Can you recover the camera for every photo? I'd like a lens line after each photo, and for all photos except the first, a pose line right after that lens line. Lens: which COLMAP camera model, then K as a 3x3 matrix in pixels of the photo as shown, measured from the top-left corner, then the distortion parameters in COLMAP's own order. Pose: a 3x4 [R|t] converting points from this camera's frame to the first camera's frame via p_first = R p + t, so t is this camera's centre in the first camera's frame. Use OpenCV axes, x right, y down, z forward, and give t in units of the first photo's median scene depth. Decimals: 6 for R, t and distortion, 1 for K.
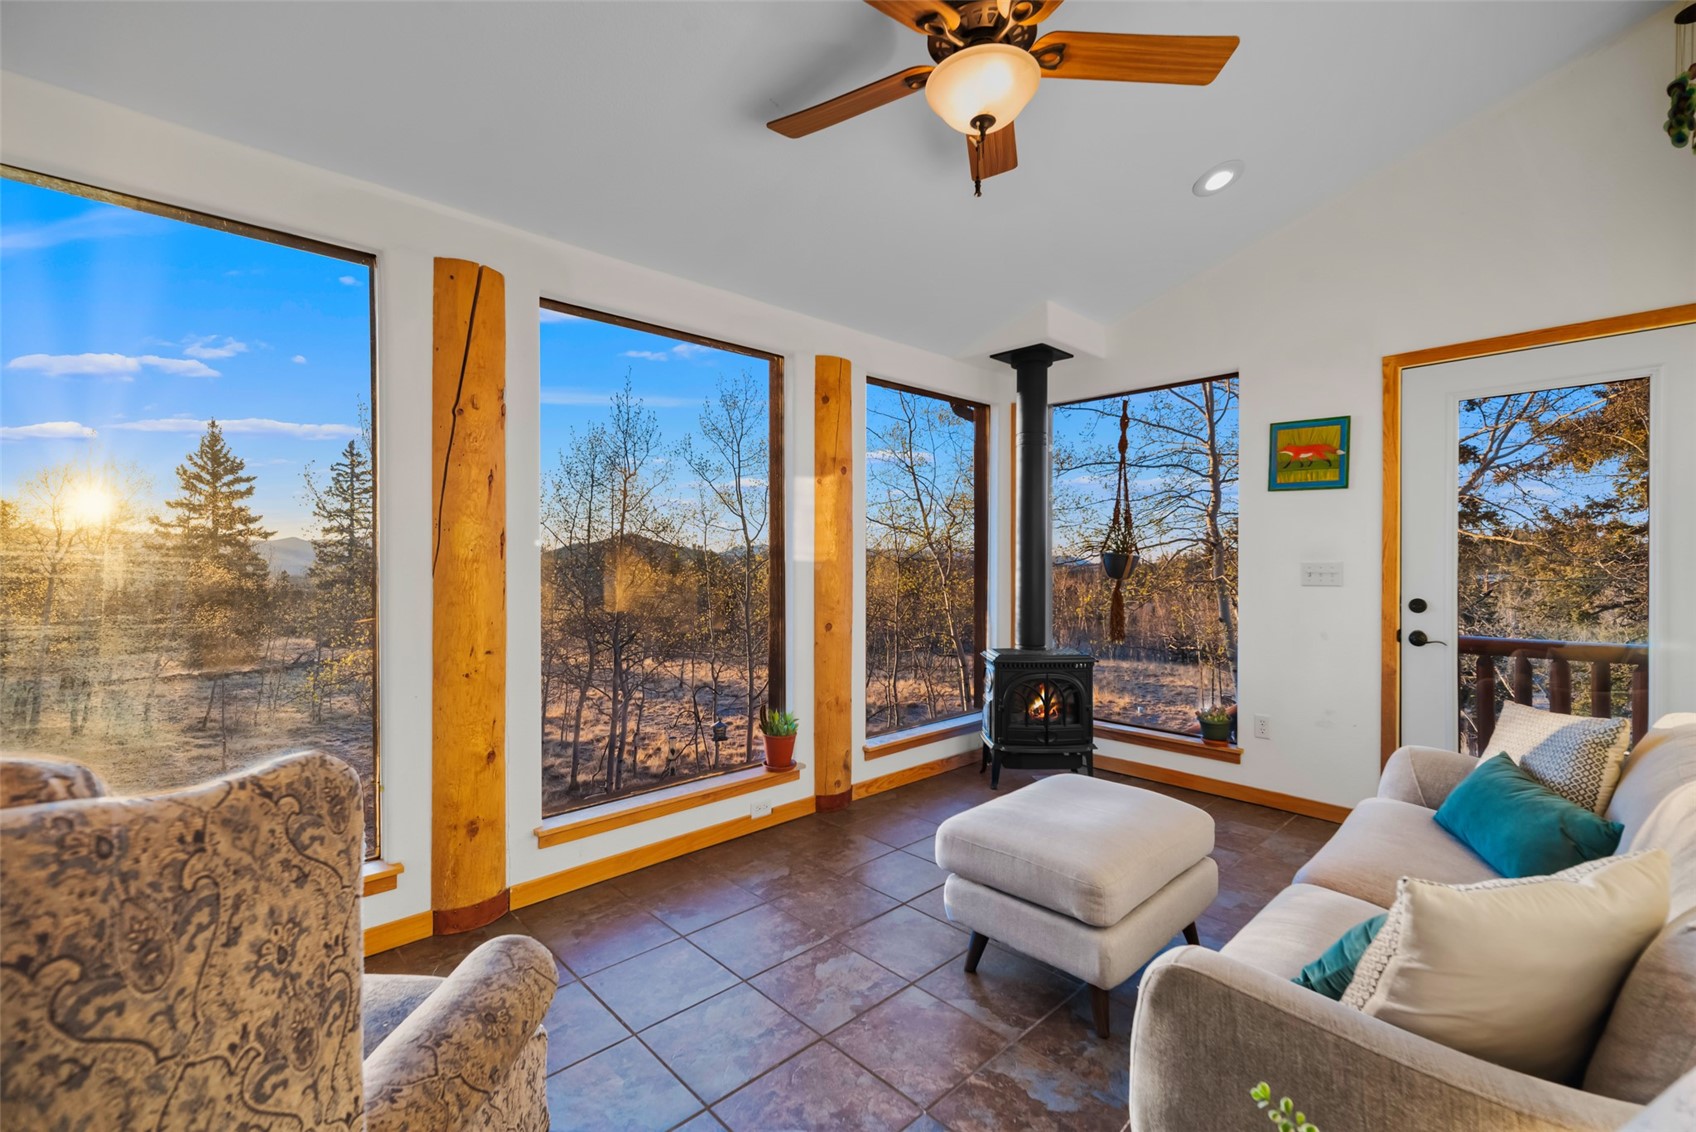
lens RADIAL K [[734.5, 0, 850.1], [0, 734.5, 563.4], [0, 0, 1]] dist [0.004456, -0.002029]
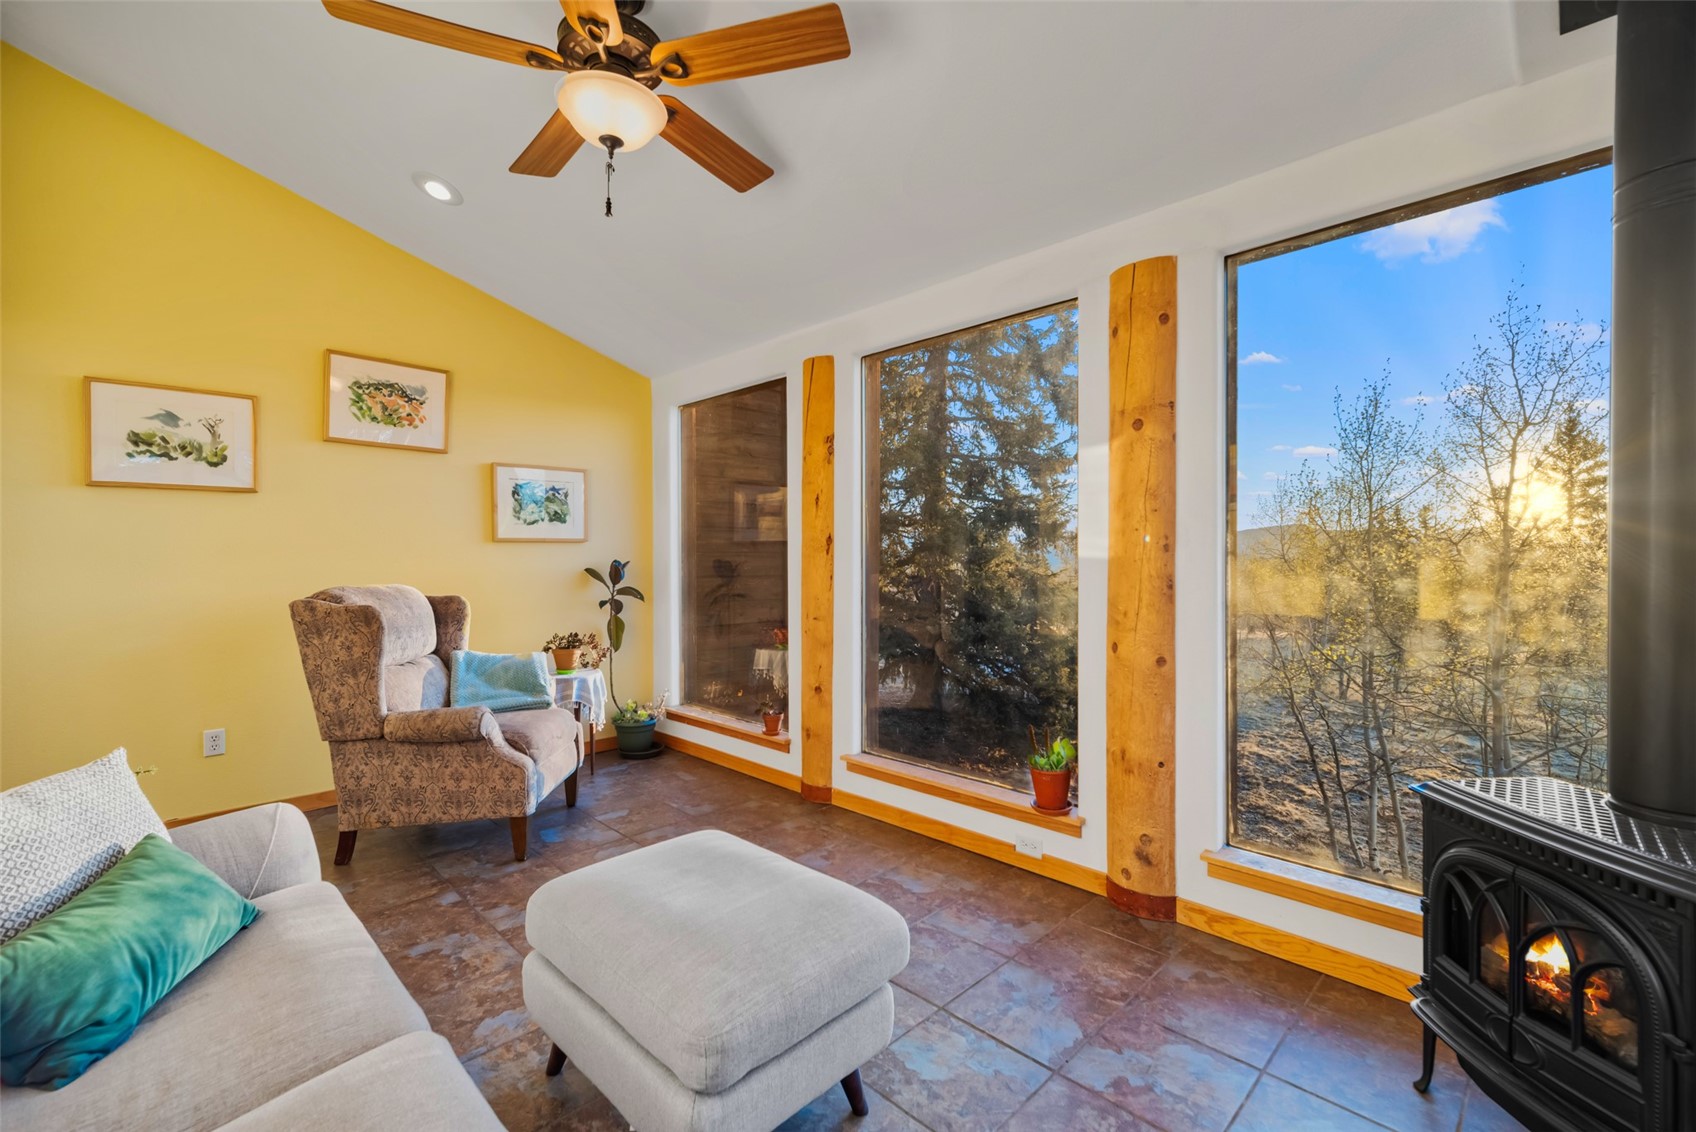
lens RADIAL K [[734.5, 0, 853.8], [0, 734.5, 556.7], [0, 0, 1]] dist [0.004456, -0.002029]
pose [[0.012346, -0.001137, -0.999923, 0.670954], [0.001671, 0.999998, -0.001116, -0.002762], [0.999922, -0.001657, 0.012348, 0.717602]]
